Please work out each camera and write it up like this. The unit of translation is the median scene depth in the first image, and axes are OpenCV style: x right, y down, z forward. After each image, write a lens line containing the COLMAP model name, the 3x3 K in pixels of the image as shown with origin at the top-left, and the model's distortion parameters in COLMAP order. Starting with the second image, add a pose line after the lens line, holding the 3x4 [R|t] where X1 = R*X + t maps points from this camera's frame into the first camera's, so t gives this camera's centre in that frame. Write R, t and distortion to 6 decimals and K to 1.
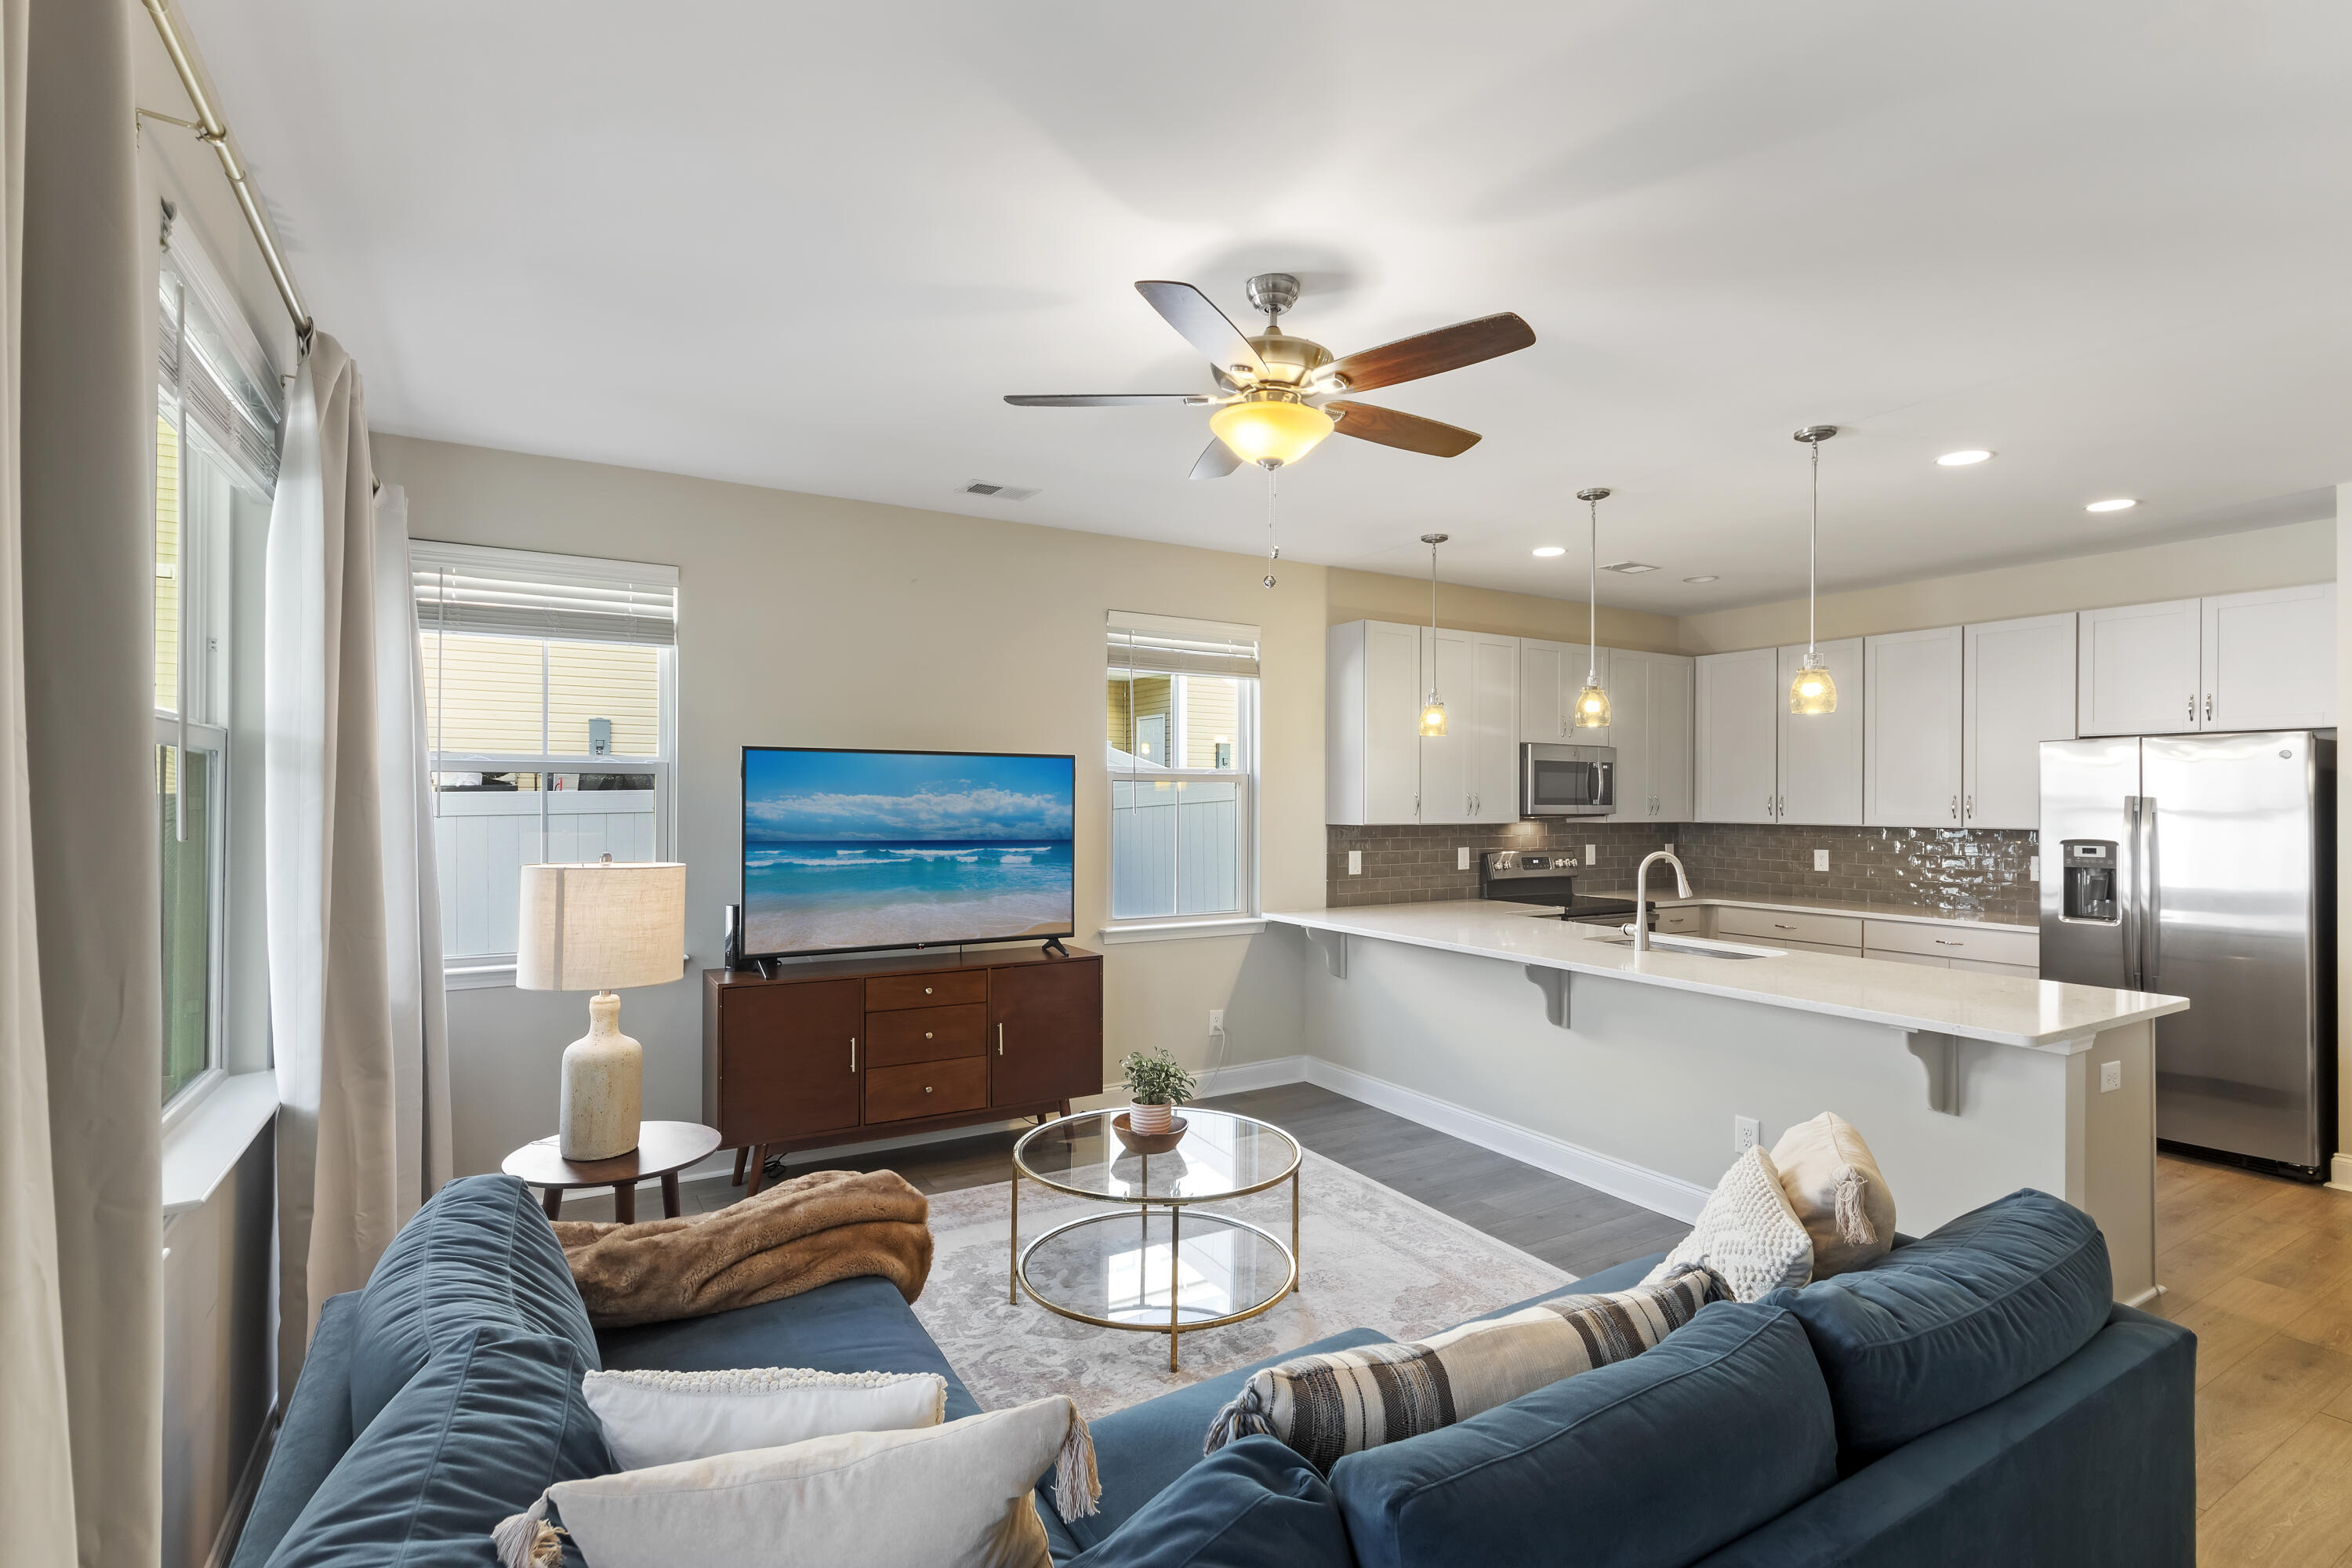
lens RADIAL K [[1109.9, 0, 1171.4], [0, 1109.9, 794.7], [0, 0, 1]] dist [-0.000169, -0.000670]
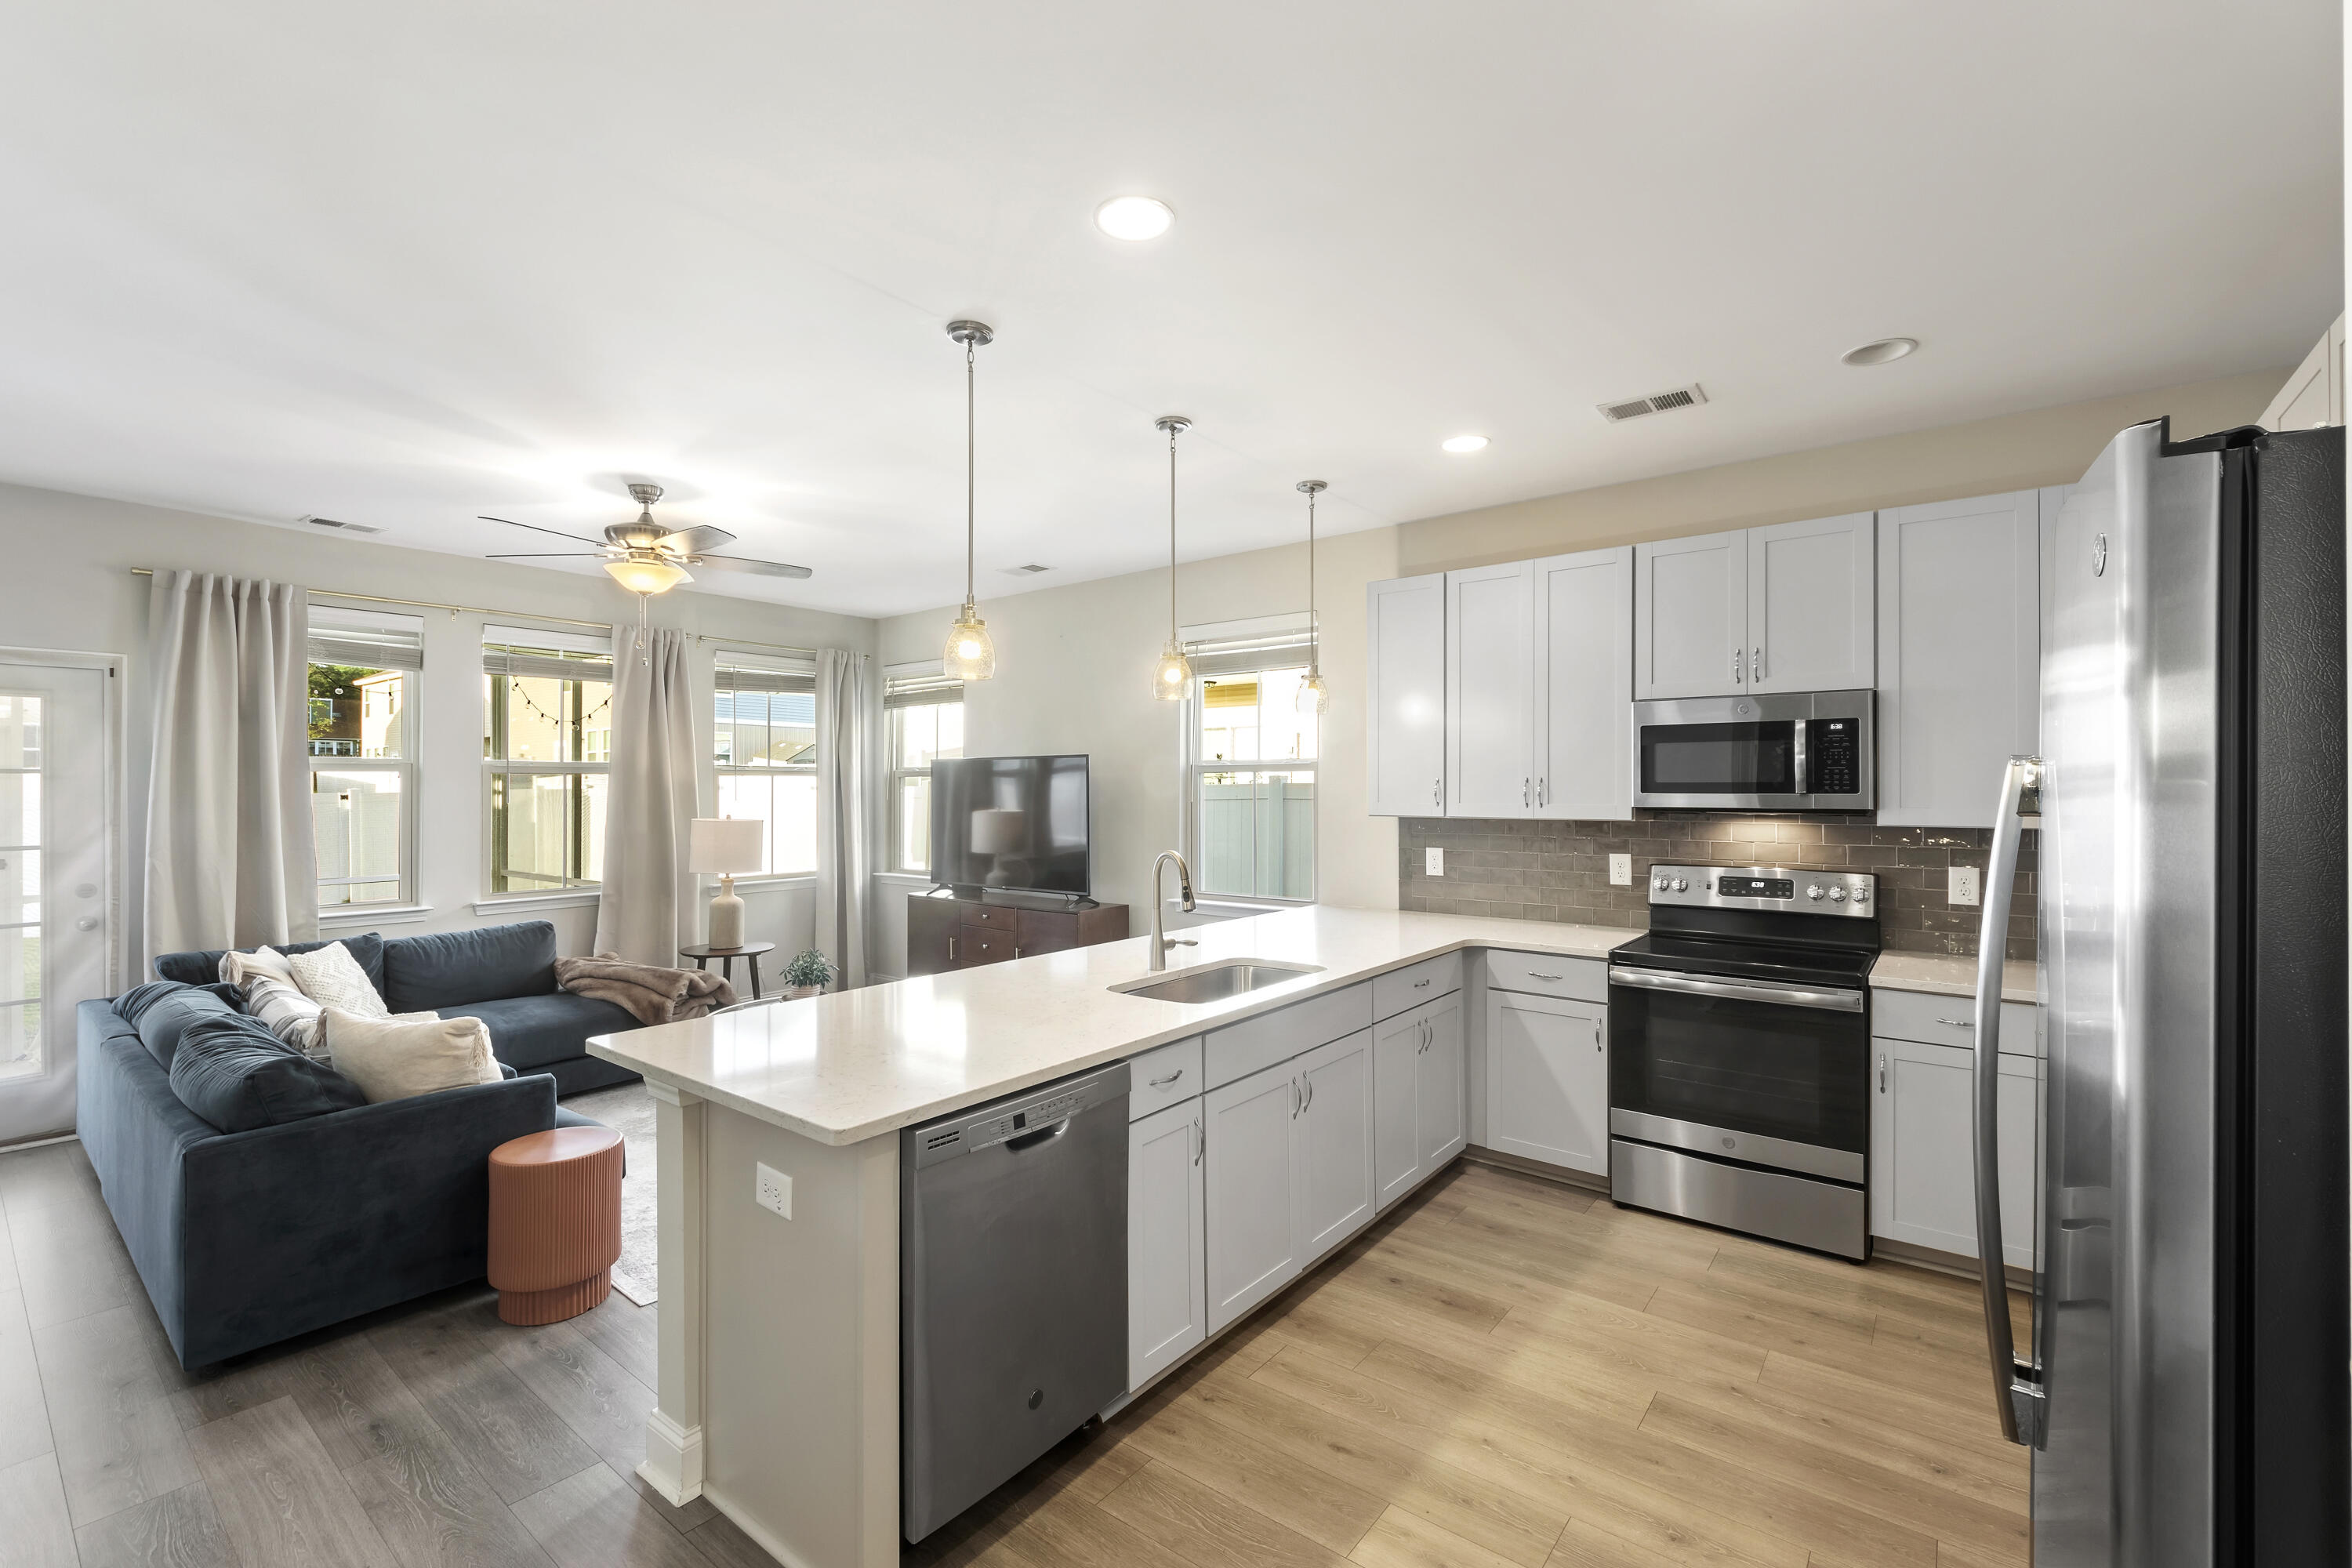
lens RADIAL K [[997.2, 0, 1185.5], [0, 997.2, 790.7], [0, 0, 1]] dist [-0.006367, -0.000303]
pose [[0.362890, -0.004868, -0.931819, 0.972462], [0.004179, 0.999985, -0.003597, 0.010349], [0.931823, -0.002589, 0.362905, 0.655019]]
